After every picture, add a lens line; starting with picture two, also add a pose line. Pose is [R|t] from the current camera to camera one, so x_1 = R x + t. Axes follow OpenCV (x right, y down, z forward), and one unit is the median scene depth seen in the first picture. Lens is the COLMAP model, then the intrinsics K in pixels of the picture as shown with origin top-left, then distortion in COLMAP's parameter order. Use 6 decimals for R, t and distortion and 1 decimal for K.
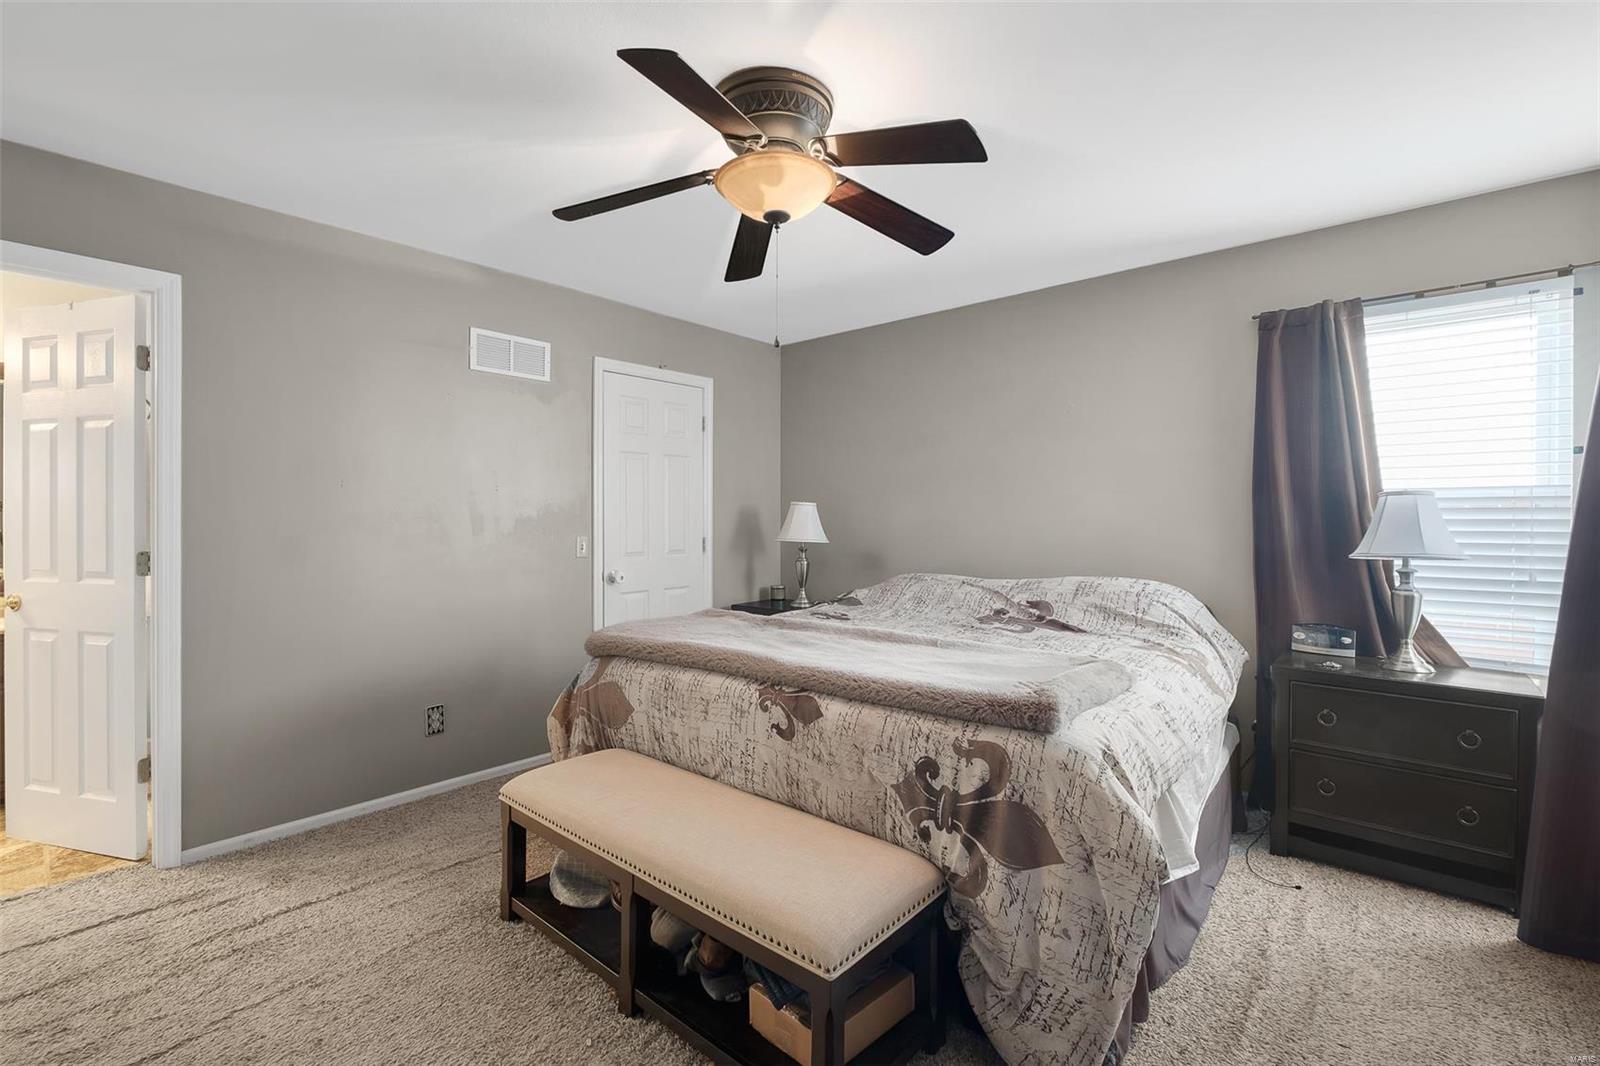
lens RADIAL K [[701.1, 0, 802.3], [0, 701.1, 528.9], [0, 0, 1]] dist [-0.000326, -0.000216]
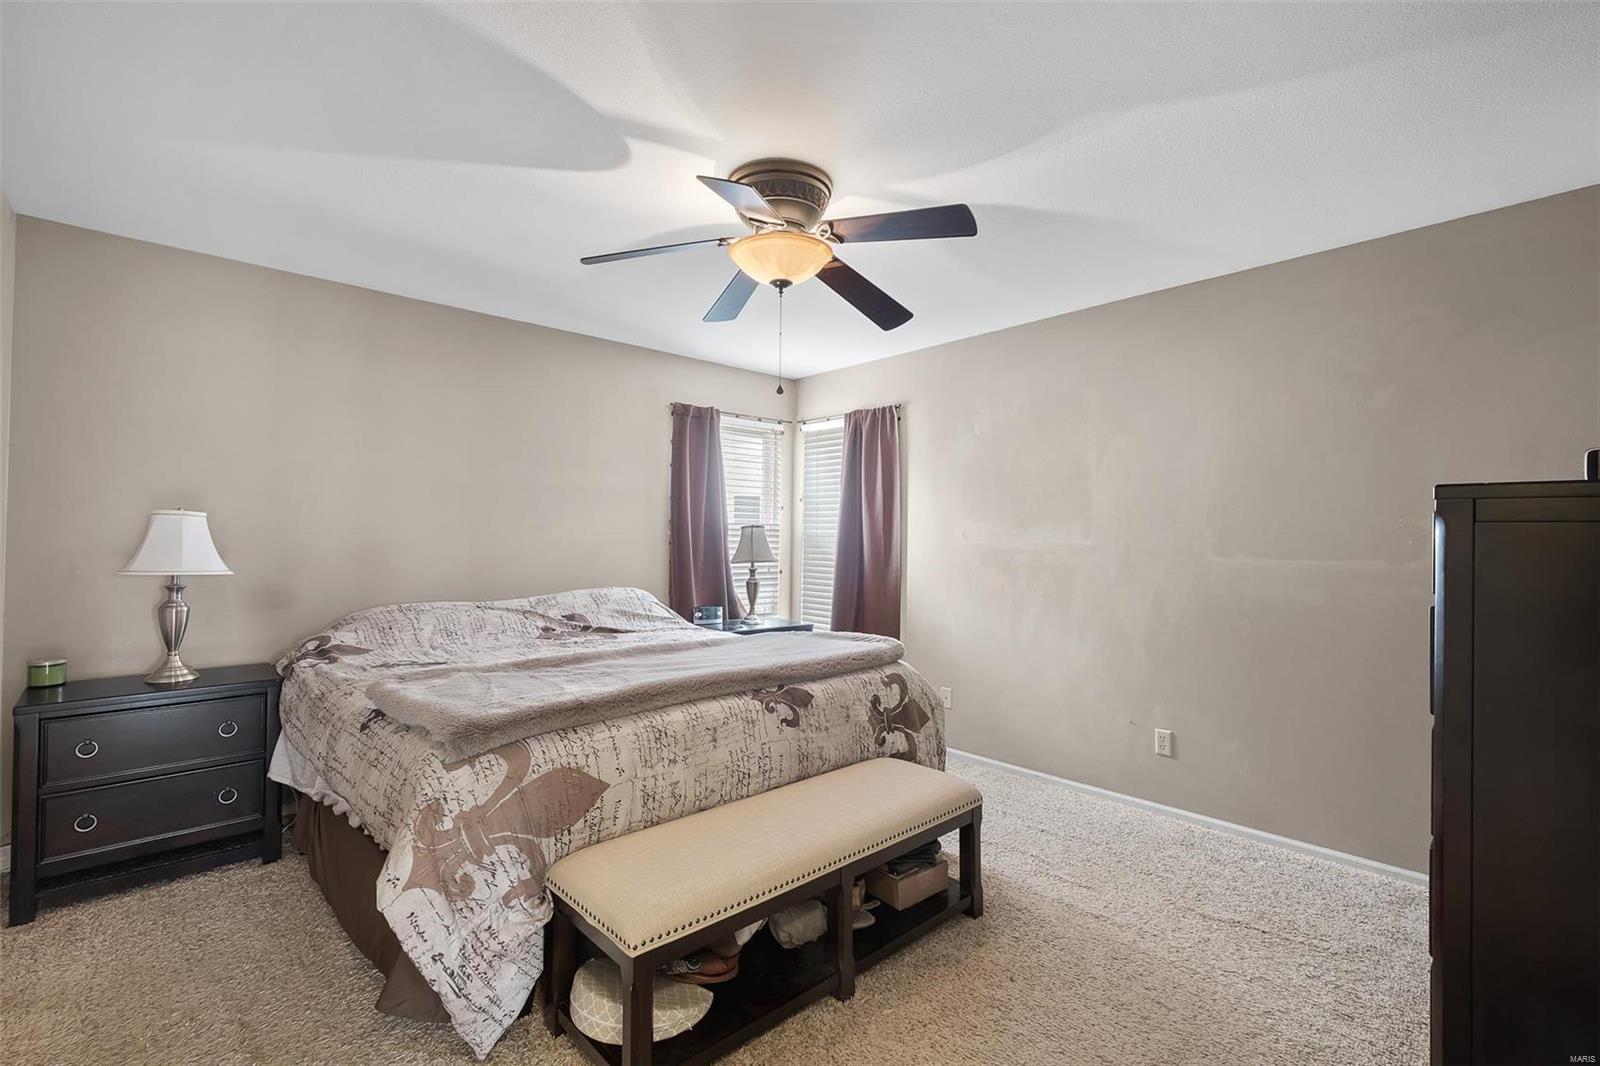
lens RADIAL K [[701.1, 0, 802.3], [0, 701.1, 528.9], [0, 0, 1]] dist [-0.000326, -0.000216]
pose [[0.119604, 0.015908, 0.992694, -1.116064], [0.008515, 0.999818, -0.017048, -0.015276], [-0.992785, 0.010492, 0.119447, 0.772369]]
